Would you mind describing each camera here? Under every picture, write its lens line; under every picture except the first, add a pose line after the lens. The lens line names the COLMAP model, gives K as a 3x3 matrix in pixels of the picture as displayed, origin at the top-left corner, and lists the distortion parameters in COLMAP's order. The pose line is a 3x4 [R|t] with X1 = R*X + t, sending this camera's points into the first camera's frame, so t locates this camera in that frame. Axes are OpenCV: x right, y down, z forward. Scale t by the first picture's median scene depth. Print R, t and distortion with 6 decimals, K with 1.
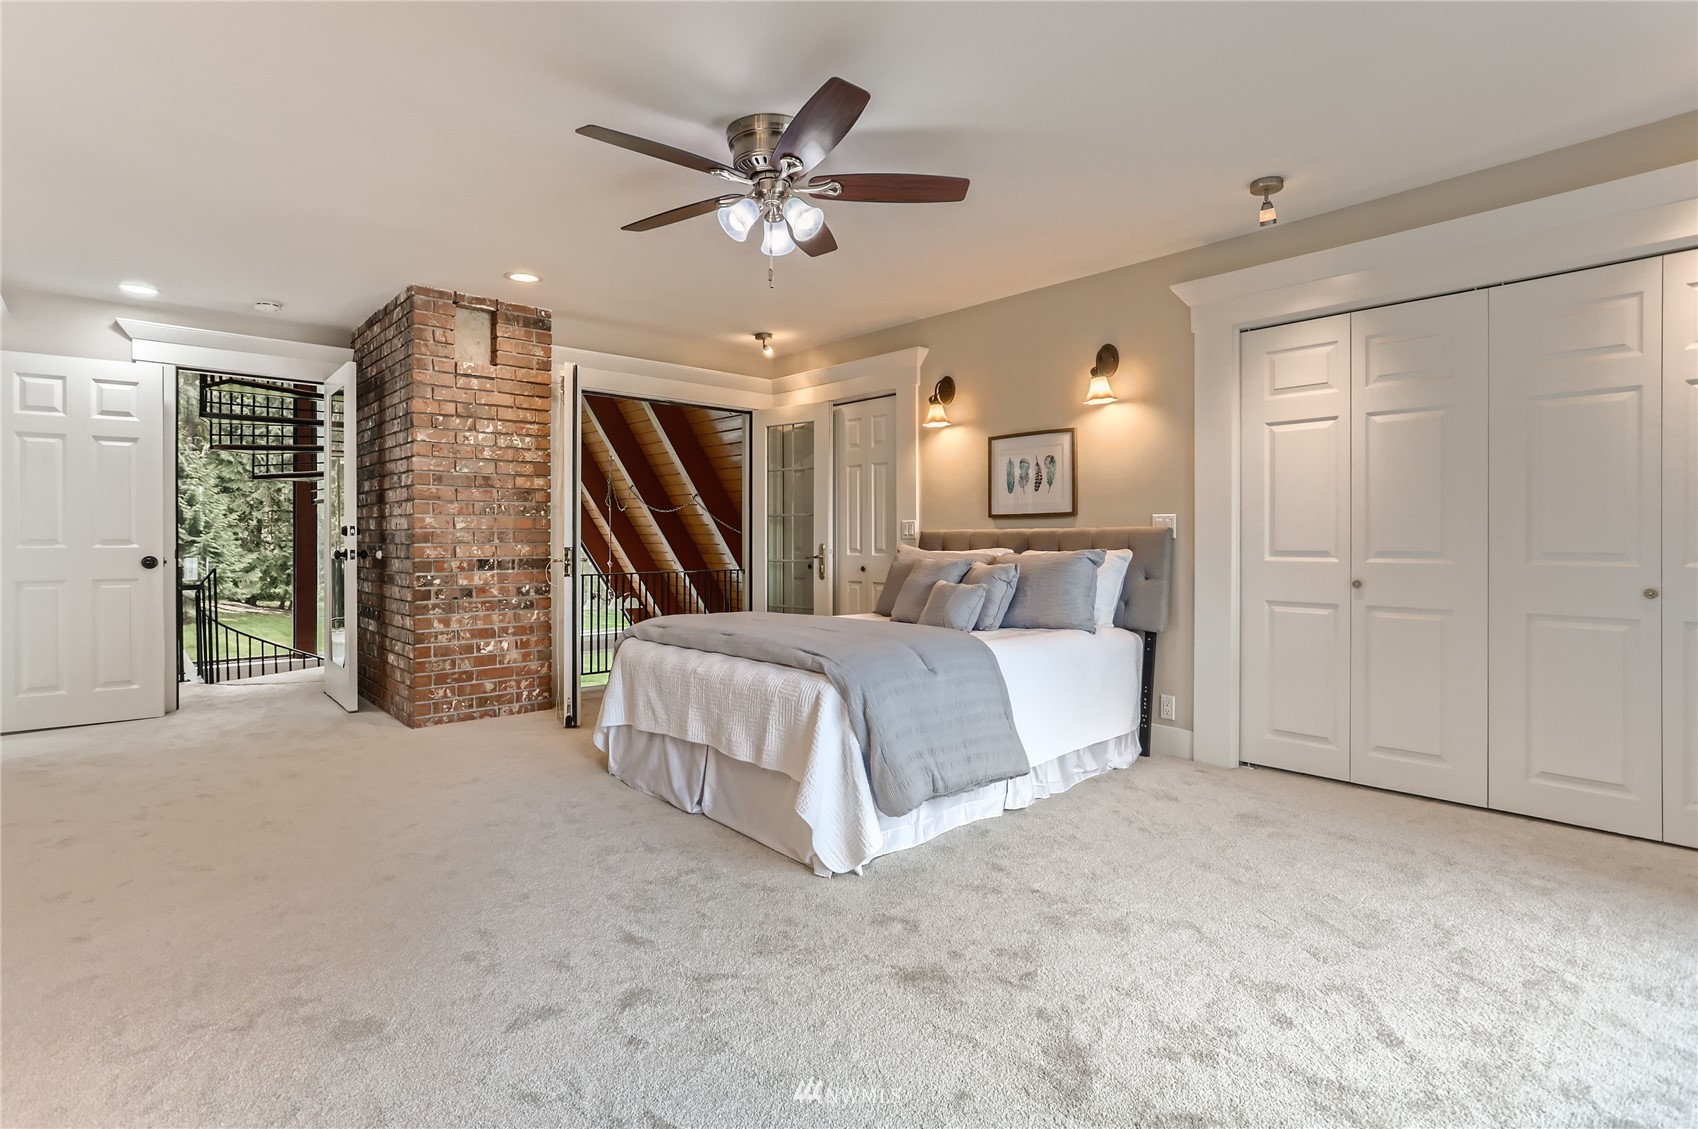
lens RADIAL K [[820.3, 0, 854.8], [0, 820.3, 545.1], [0, 0, 1]] dist [-0.018821, 0.000373]
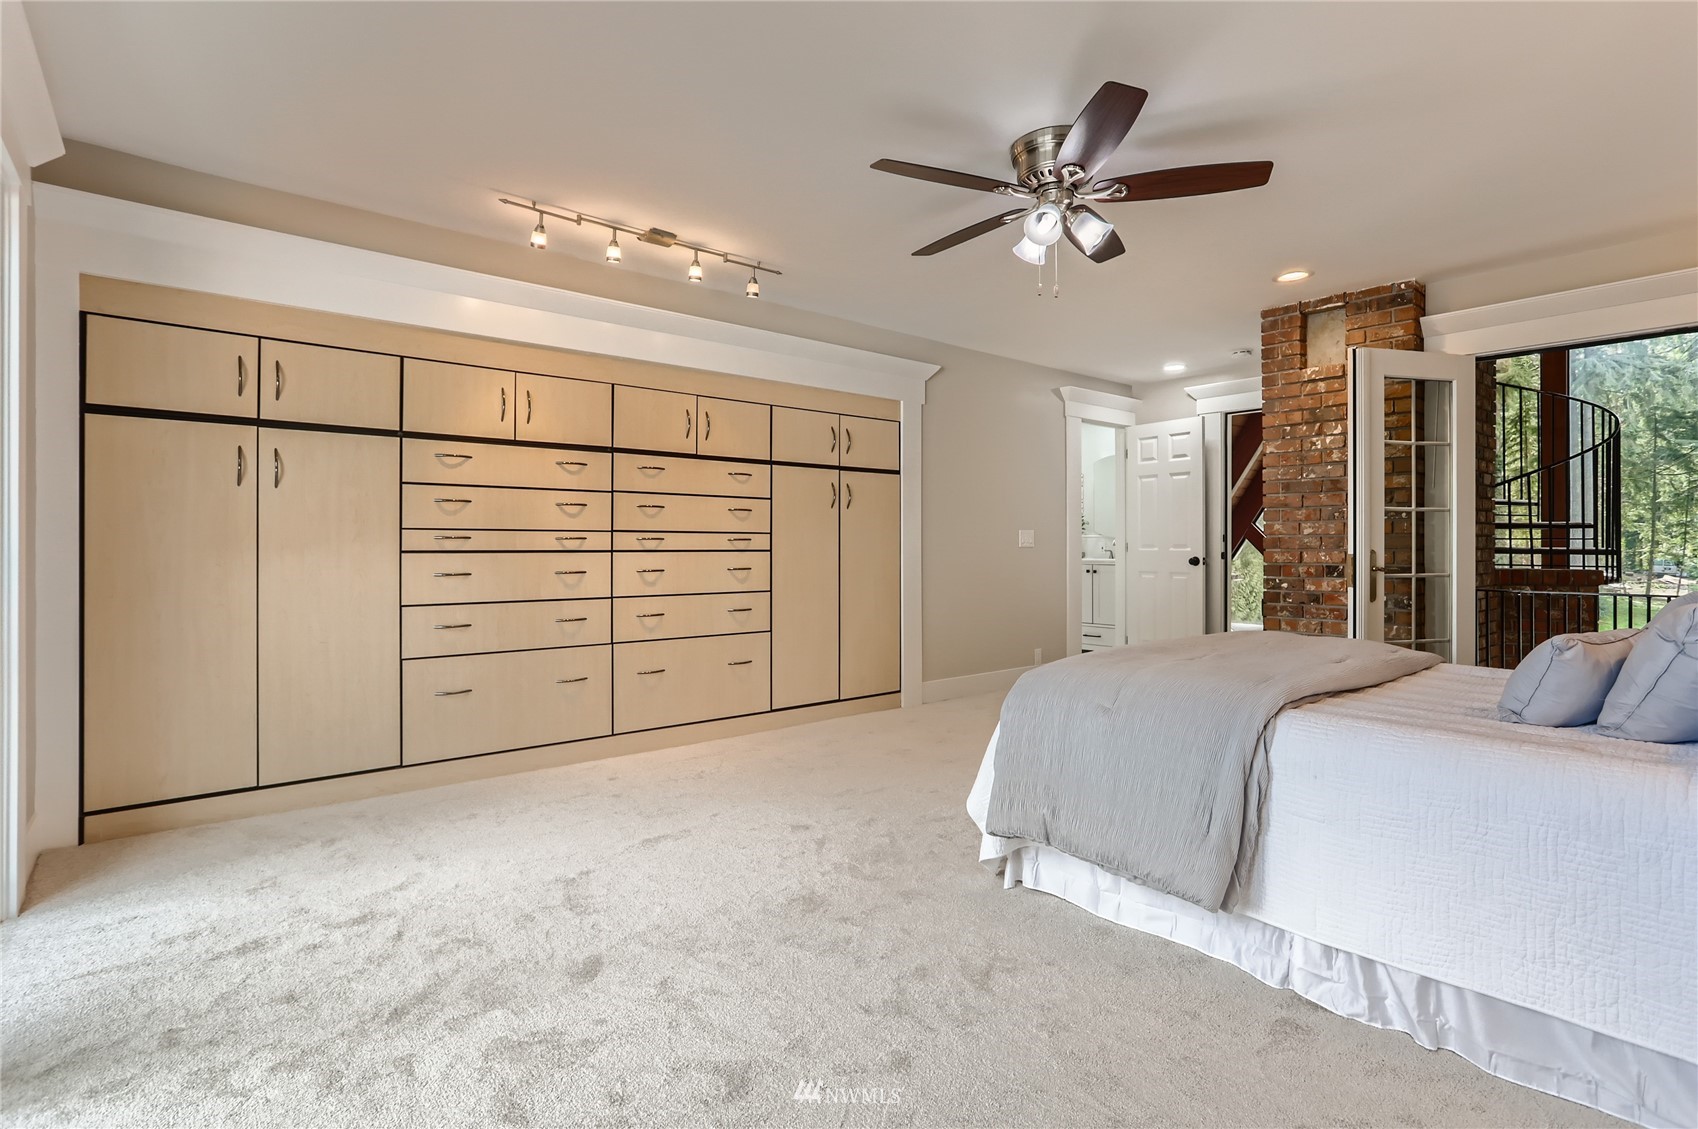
lens RADIAL K [[827.2, 0, 838.4], [0, 827.2, 547.4], [0, 0, 1]] dist [-0.003716, -0.000238]
pose [[-0.060600, 0.004529, -0.998152, 0.576353], [-0.009001, 0.999947, 0.005083, -0.004039], [0.998122, 0.009292, -0.060556, 0.489487]]
